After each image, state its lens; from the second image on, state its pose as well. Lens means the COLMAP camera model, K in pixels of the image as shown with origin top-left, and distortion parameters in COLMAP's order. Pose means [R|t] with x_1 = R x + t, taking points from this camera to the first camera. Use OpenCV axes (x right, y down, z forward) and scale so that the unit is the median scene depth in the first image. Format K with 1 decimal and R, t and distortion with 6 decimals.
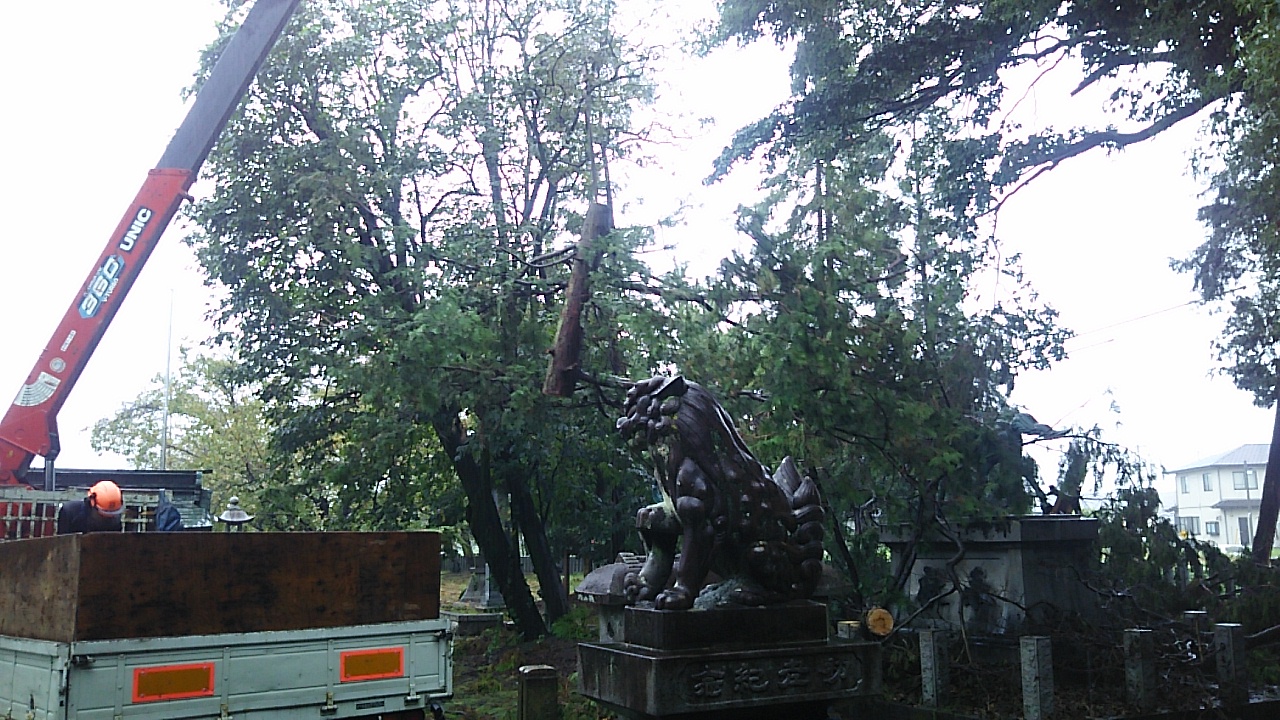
lens RADIAL K [[1145.6, 0, 640.0], [0, 1145.6, 360.0], [0, 0, 1]] dist [-0.040844, -0.001614]
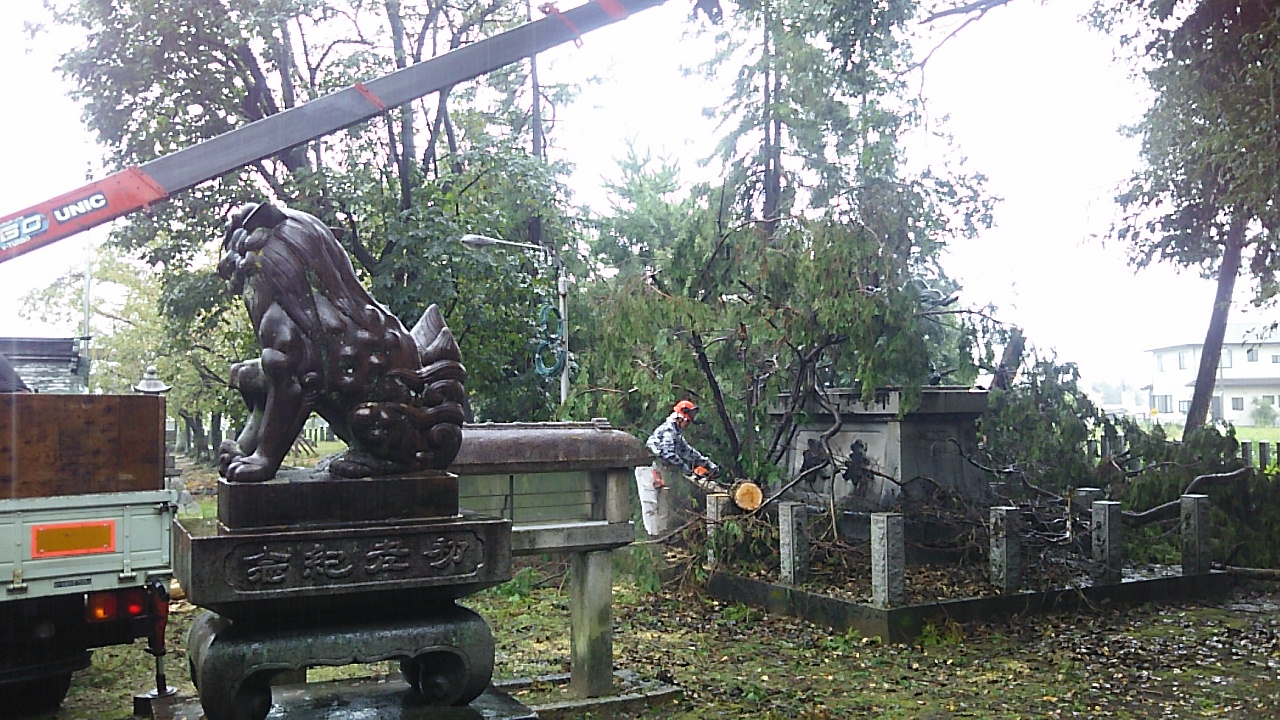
lens RADIAL K [[1151.5, 0, 640.1], [0, 1151.5, 382.0], [0, 0, 1]] dist [-0.046961, 0.012723]
pose [[0.999892, 0.006007, 0.013409, 0.114513], [-0.007673, 0.991764, 0.127851, 0.013260], [-0.012530, -0.127940, 0.991703, 0.062592]]
